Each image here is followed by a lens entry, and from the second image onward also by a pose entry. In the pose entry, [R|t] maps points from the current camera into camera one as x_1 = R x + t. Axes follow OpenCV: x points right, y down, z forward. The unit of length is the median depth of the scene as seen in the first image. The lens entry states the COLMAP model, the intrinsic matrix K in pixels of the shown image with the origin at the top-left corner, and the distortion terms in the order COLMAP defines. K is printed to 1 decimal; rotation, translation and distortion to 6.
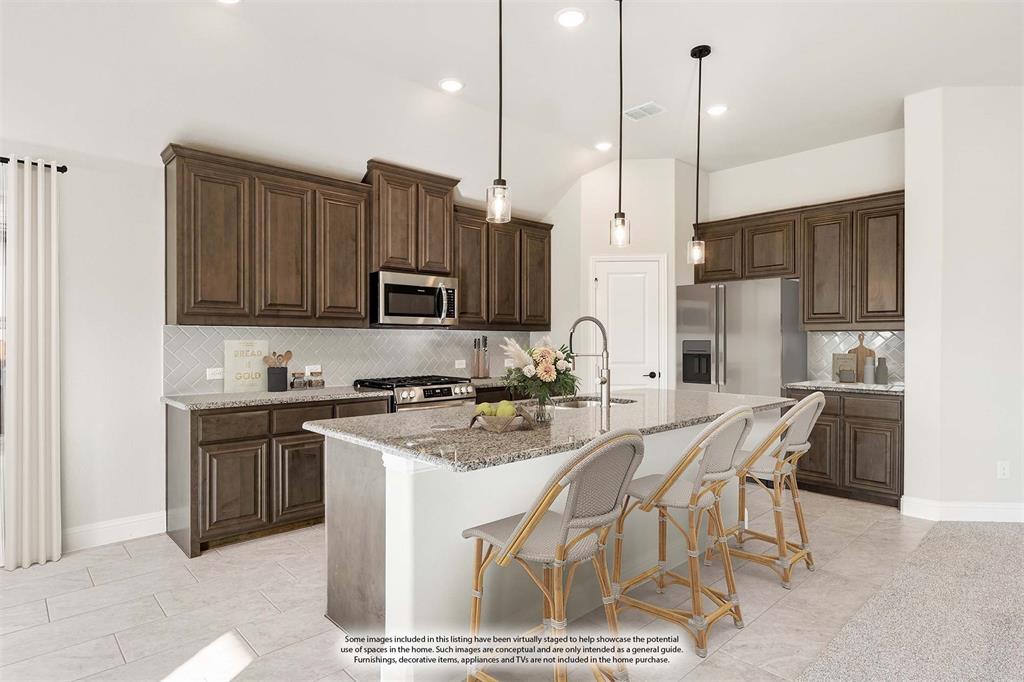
lens RADIAL K [[555.8, 0, 499.7], [0, 555.8, 346.6], [0, 0, 1]] dist [-0.001774, -0.000693]
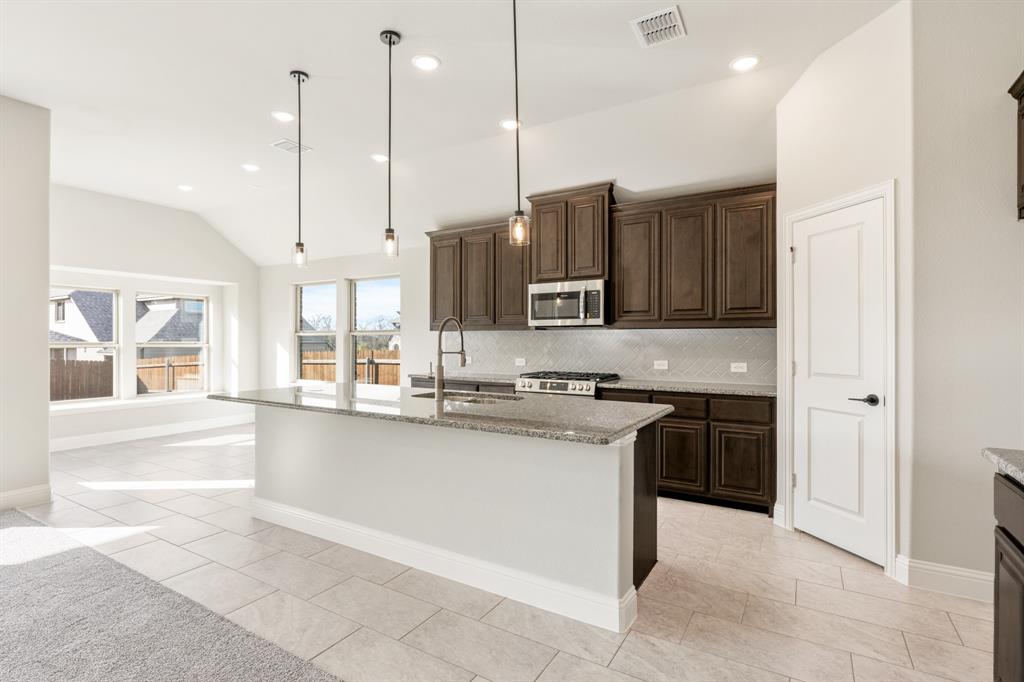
lens RADIAL K [[503.3, 0, 498.3], [0, 503.3, 341.4], [0, 0, 1]] dist [-0.004109, -0.000048]
pose [[0.266161, -0.001458, -0.963928, 0.849081], [-0.013634, 0.999893, -0.005277, -0.000496], [0.963832, 0.014546, 0.266112, 0.628635]]
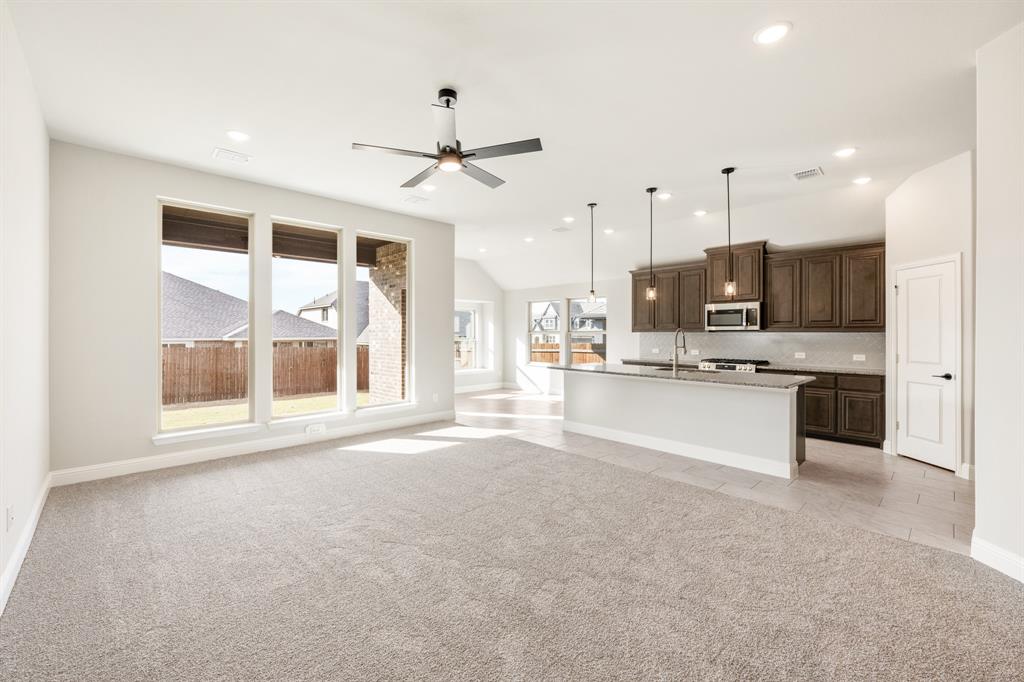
lens RADIAL K [[422.6, 0, 498.6], [0, 422.6, 333.5], [0, 0, 1]] dist [-0.003300, -0.000085]
pose [[-0.001739, -0.002261, -0.999996, 1.309811], [-0.014725, 0.999889, -0.002235, -0.015219], [0.999890, 0.014721, -0.001772, 0.249746]]
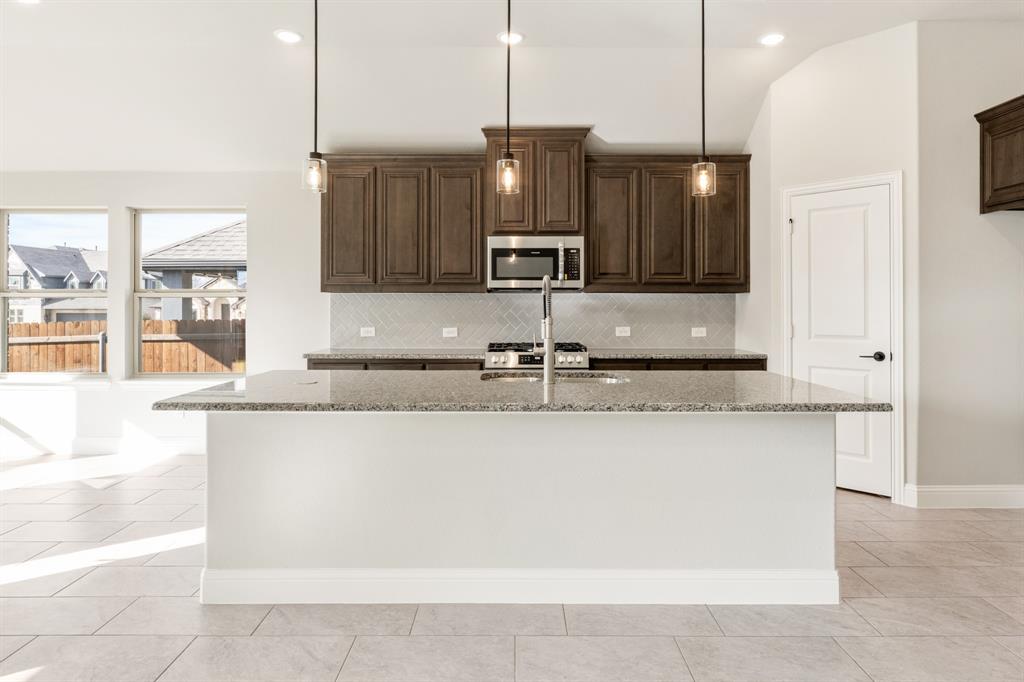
lens RADIAL K [[596.8, 0, 518.0], [0, 596.8, 307.5], [0, 0, 1]] dist [-0.004451, 0.002149]
pose [[0.738544, -0.000799, -0.674204, 0.554748], [-0.007642, 0.999925, -0.009556, 0.004297], [0.674162, 0.012210, 0.738483, 0.232374]]
